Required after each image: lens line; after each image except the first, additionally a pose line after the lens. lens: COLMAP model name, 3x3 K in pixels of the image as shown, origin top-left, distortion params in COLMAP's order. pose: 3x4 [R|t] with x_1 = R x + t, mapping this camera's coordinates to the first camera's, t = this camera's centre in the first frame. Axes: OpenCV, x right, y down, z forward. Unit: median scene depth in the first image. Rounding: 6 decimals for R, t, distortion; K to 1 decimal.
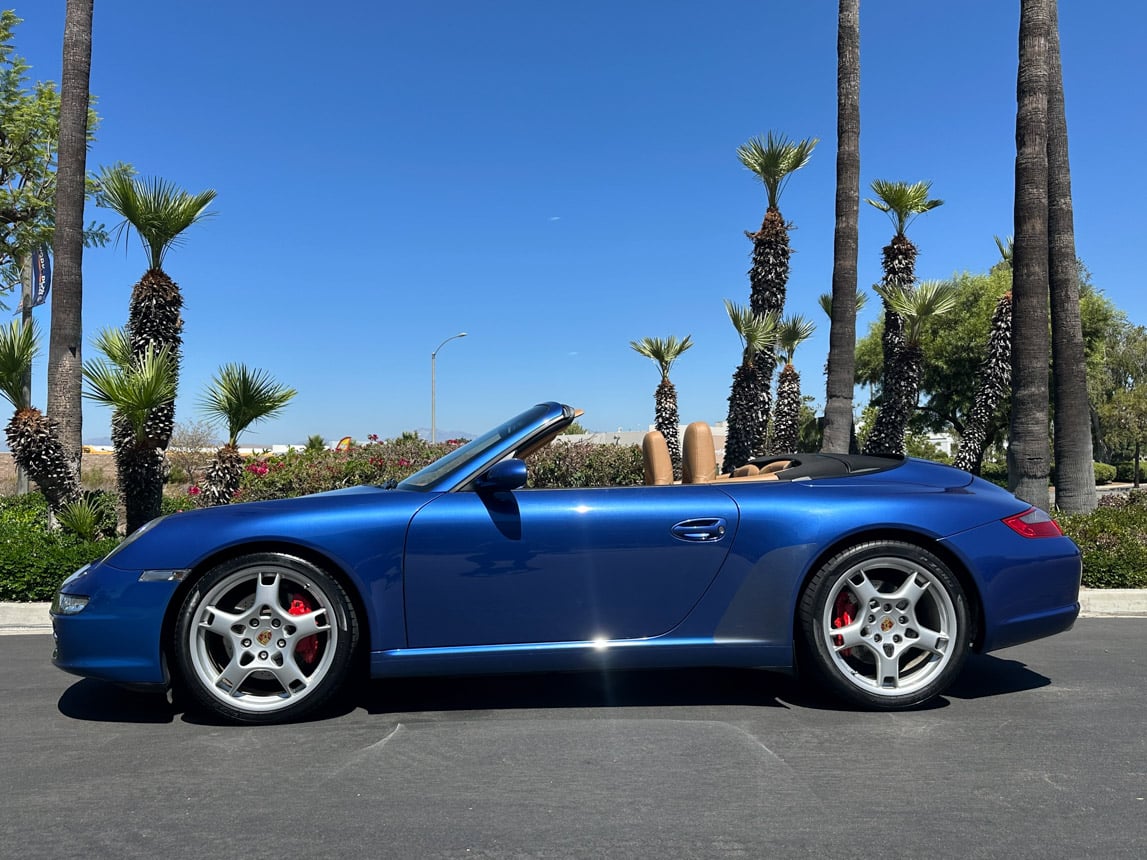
lens RADIAL K [[912.6, 0, 573.5], [0, 912.6, 430.0], [0, 0, 1]] dist [0.132851, -0.265589]
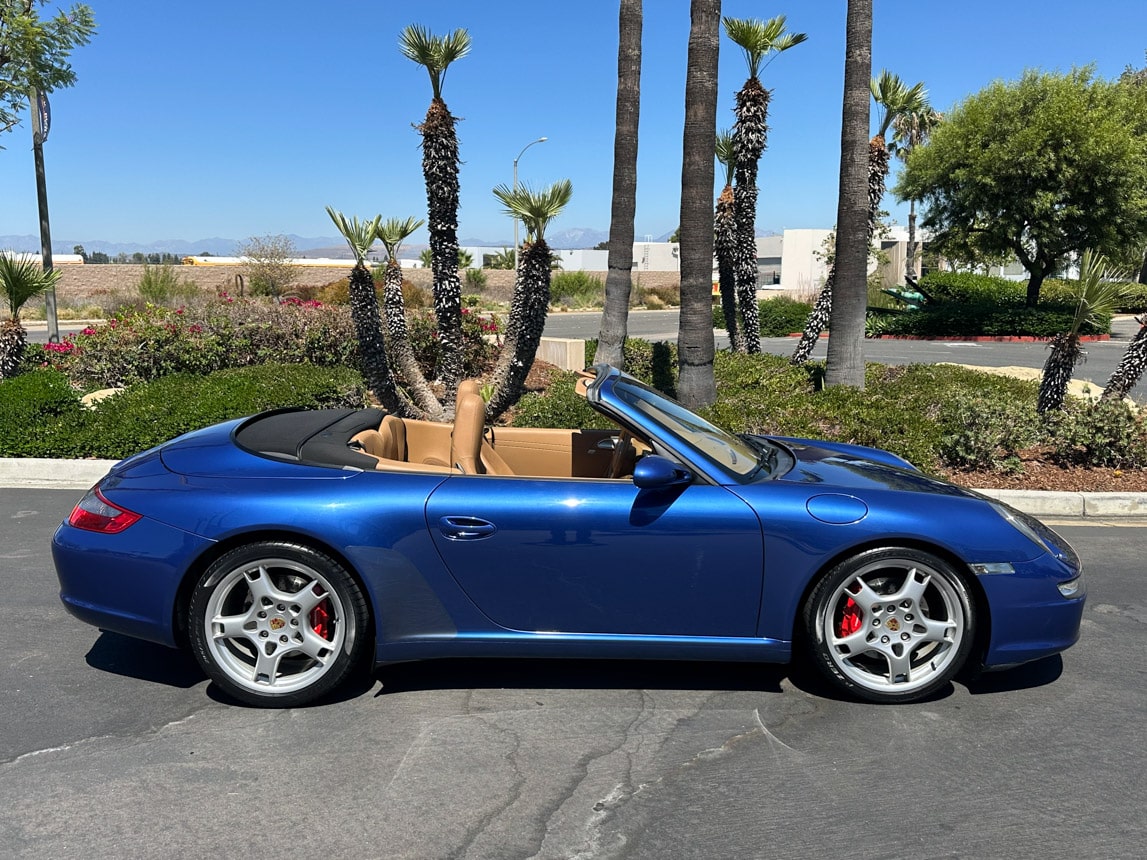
lens RADIAL K [[959.4, 0, 575.1], [0, 959.4, 449.4], [0, 0, 1]] dist [0.094955, -0.152364]
pose [[0.986365, 0.036025, -0.160580, 0.553698], [0.000870, 0.974592, 0.223986, -0.102365], [0.164569, -0.221071, 0.961272, -0.099250]]
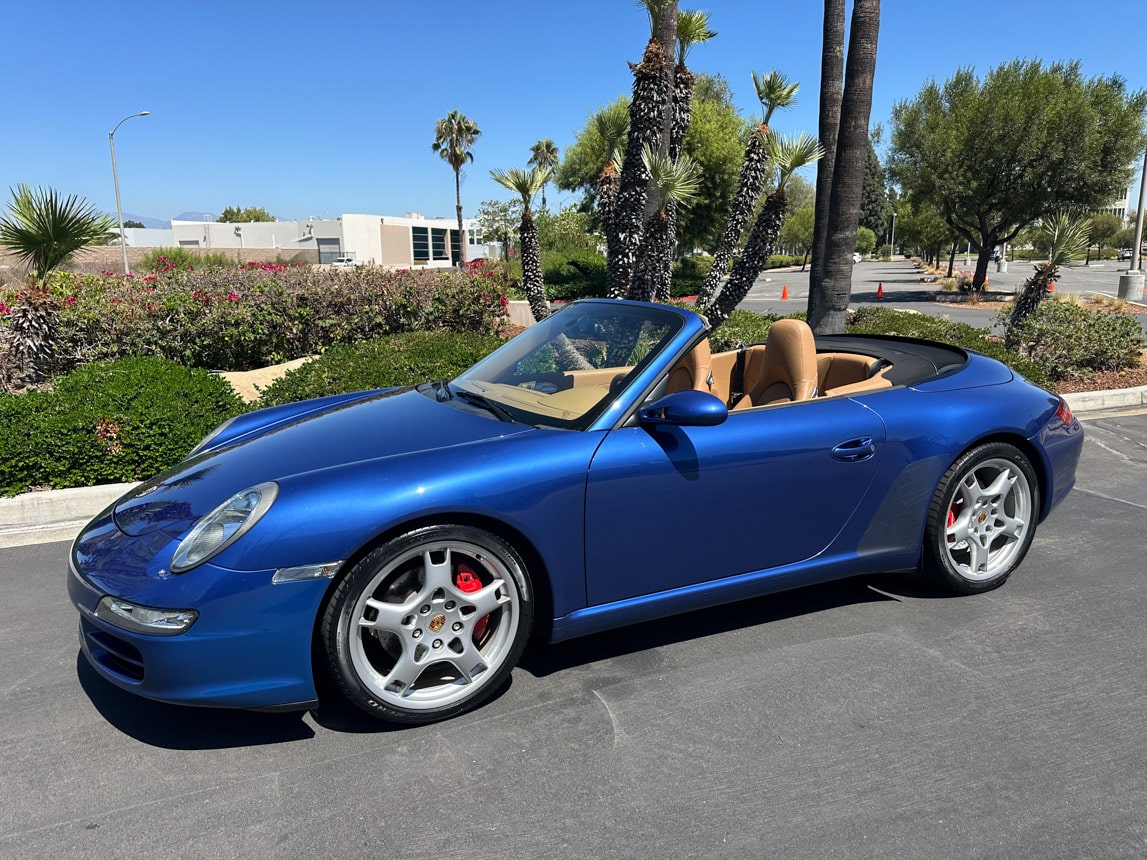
lens RADIAL K [[800.7, 0, 571.2], [0, 800.7, 433.3], [0, 0, 1]] dist [0.165853, -0.339955]
pose [[0.933805, -0.073042, 0.350247, -0.200293], [-0.019238, 0.967272, 0.253010, -0.053997], [-0.357265, -0.243000, 0.901839, 0.150632]]
